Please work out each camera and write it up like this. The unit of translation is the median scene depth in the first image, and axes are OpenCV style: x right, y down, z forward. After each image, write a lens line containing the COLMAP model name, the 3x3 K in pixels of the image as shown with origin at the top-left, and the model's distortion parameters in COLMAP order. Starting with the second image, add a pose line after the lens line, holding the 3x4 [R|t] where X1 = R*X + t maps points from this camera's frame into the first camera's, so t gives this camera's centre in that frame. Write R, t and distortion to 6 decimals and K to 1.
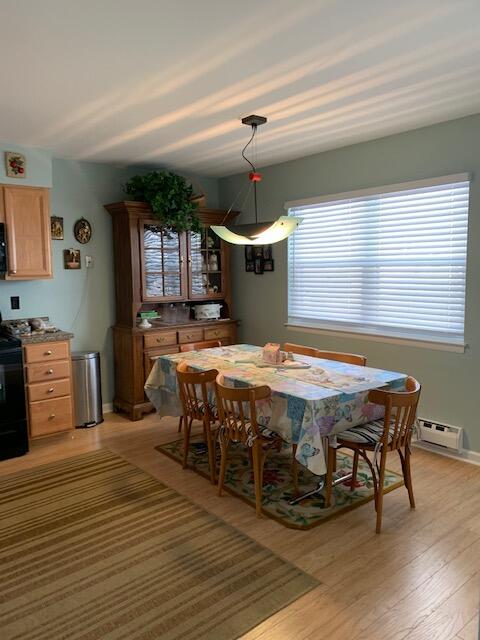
lens RADIAL K [[494.1, 0, 240.0], [0, 494.1, 320.0], [0, 0, 1]] dist [0.096719, -0.163273]
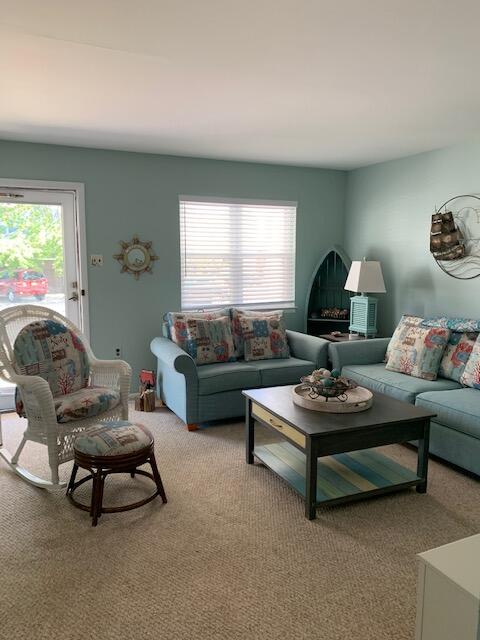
lens RADIAL K [[494.1, 0, 240.0], [0, 494.1, 320.0], [0, 0, 1]] dist [0.096719, -0.163273]
pose [[0.272305, -0.108391, 0.956086, -1.134486], [0.101238, 0.991347, 0.083554, -0.062298], [-0.956870, 0.074040, 0.280922, 0.717832]]
